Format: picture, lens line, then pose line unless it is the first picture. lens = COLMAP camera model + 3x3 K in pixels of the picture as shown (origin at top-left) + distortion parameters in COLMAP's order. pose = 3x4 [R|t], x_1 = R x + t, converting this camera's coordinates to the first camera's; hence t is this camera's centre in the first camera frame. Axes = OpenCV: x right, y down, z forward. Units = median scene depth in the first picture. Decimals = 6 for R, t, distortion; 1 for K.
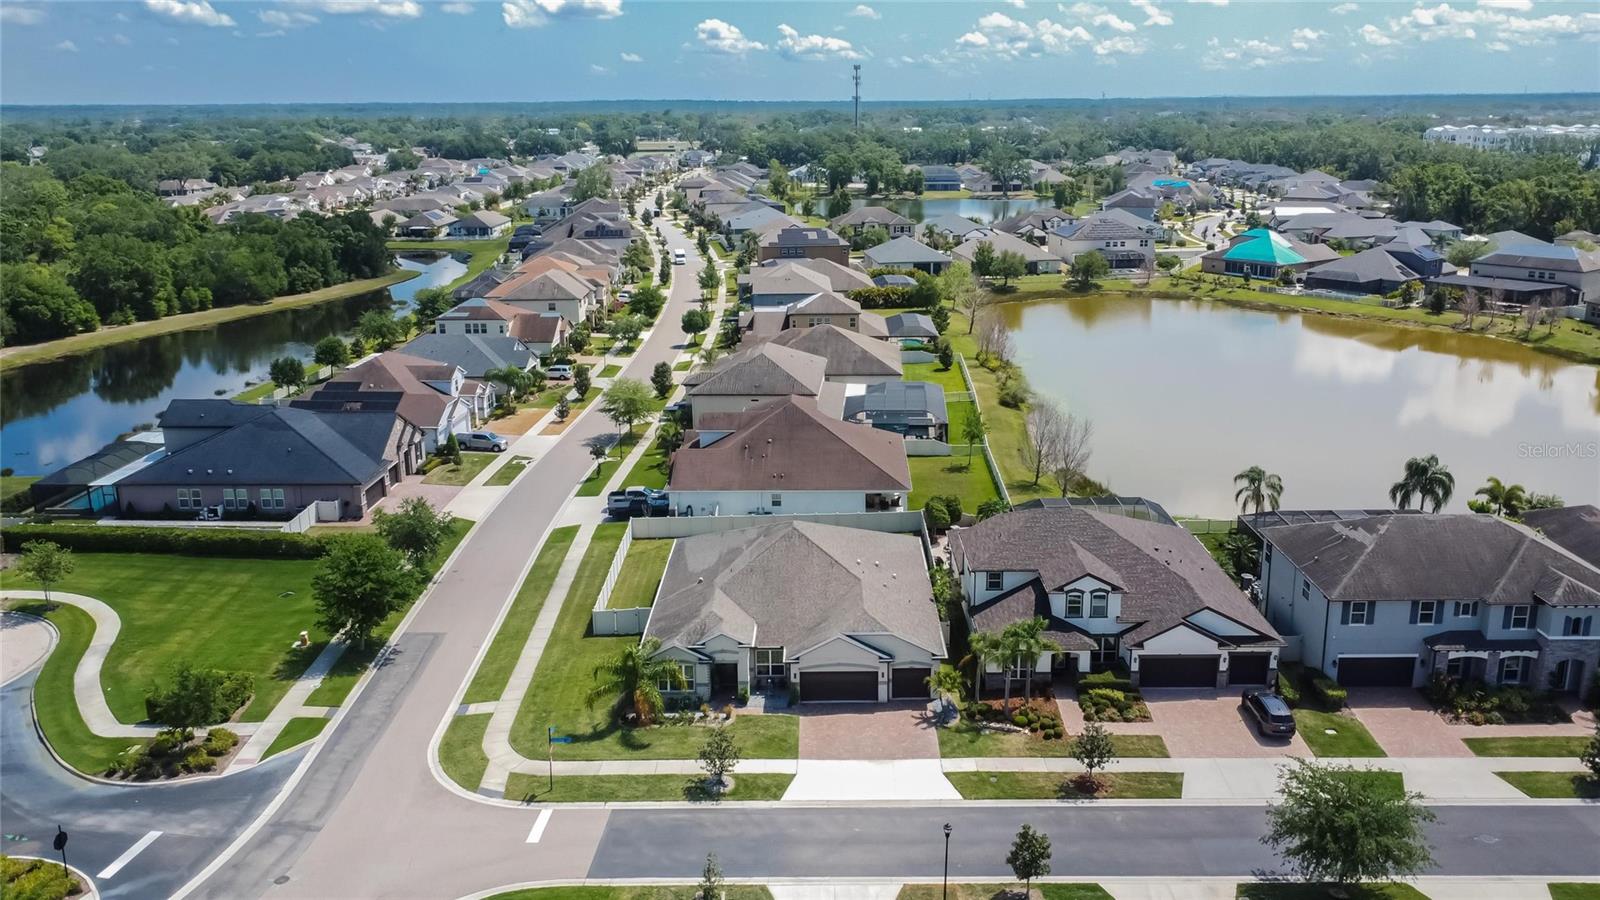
lens RADIAL K [[1232.6, 0, 812.8], [0, 1232.6, 427.2], [0, 0, 1]] dist [0.015658, -0.002312]
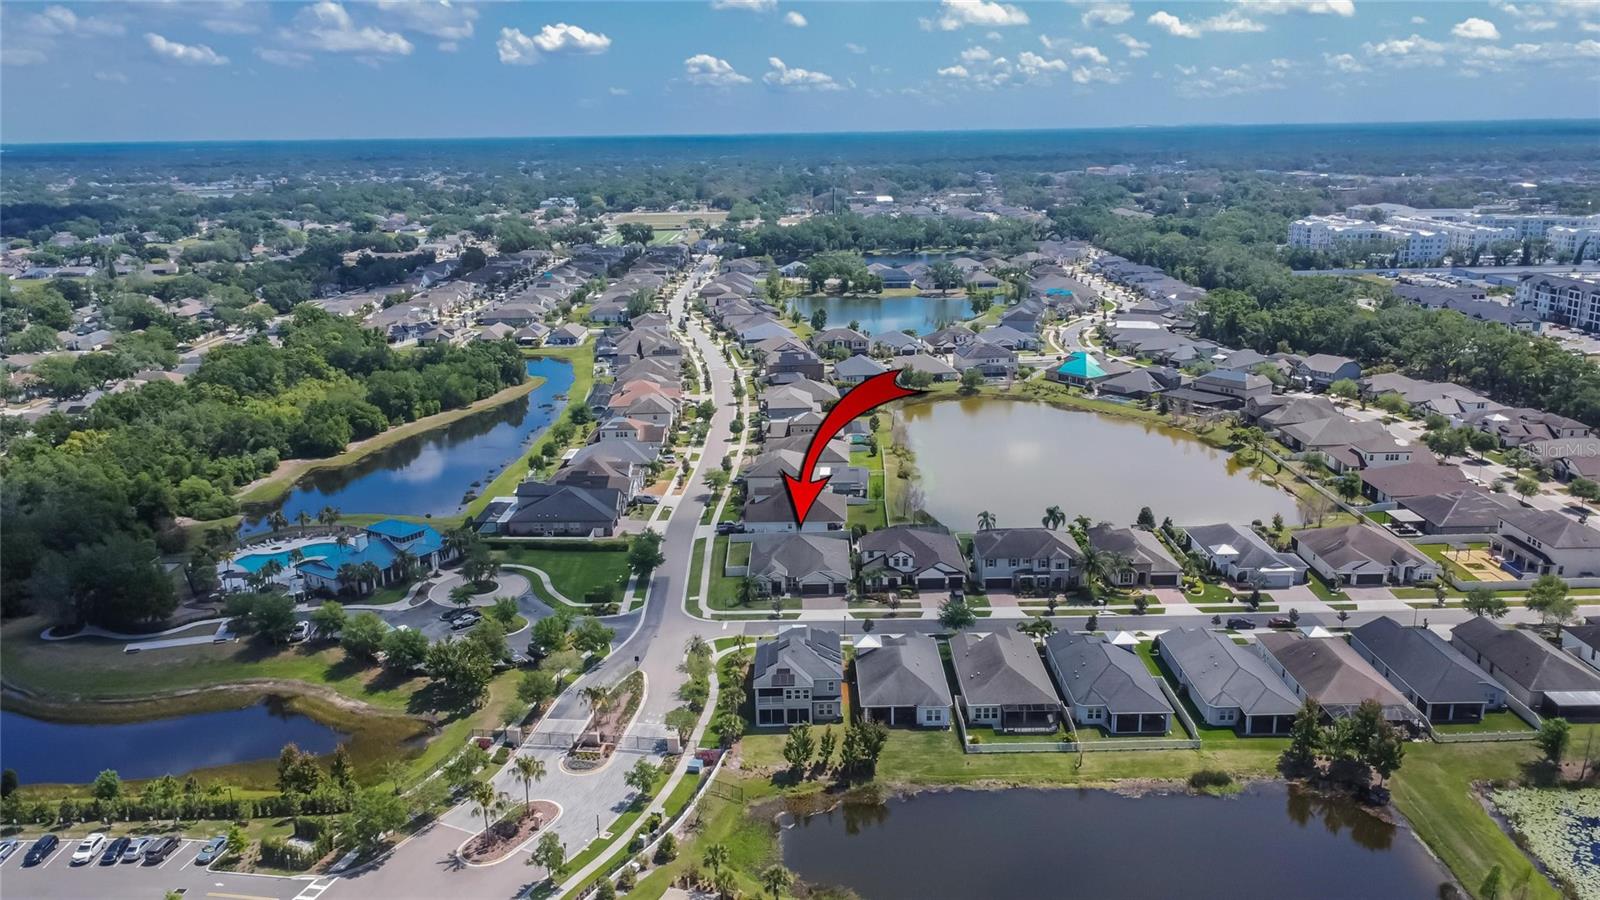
lens RADIAL K [[1203.5, 0, 796.1], [0, 1203.5, 500.1], [0, 0, 1]] dist [0.009534, 0.003474]
pose [[0.999962, -0.008556, -0.001544, -0.013891], [0.008611, 0.999132, 0.040765, -0.088114], [0.001194, -0.040777, 0.999168, -1.354841]]
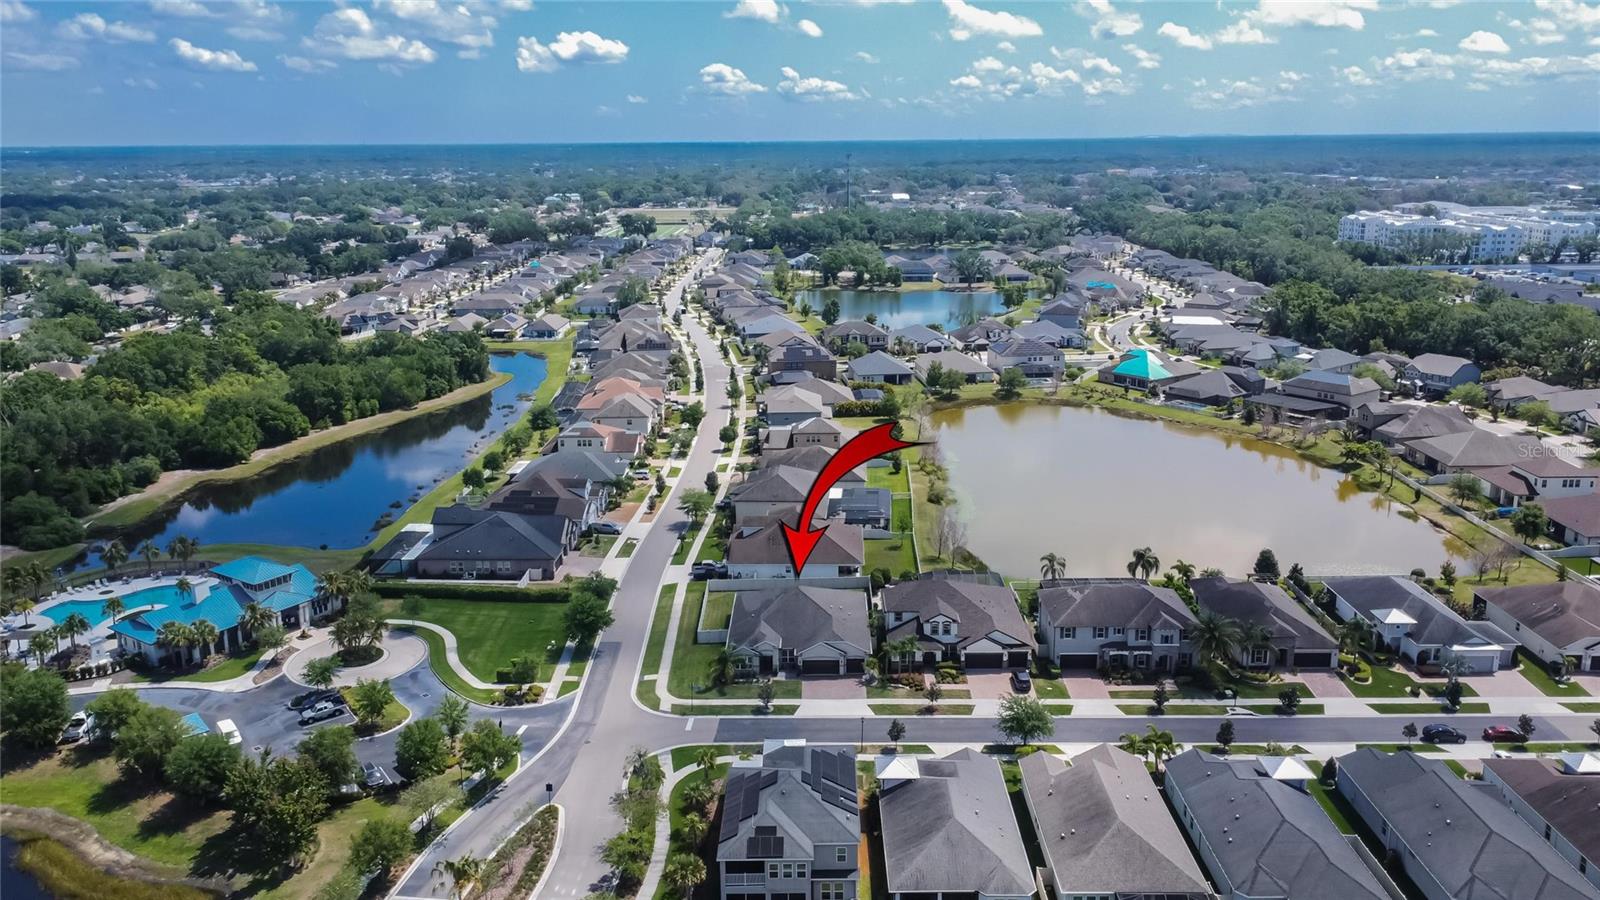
lens RADIAL K [[1199.0, 0, 793.2], [0, 1199.0, 447.5], [0, 0, 1]] dist [0.013273, 0.000726]
pose [[0.999905, 0.001014, -0.013728, 0.001214], [-0.001095, 0.999982, -0.005884, -0.110507], [0.013722, 0.005899, 0.999888, -0.758817]]
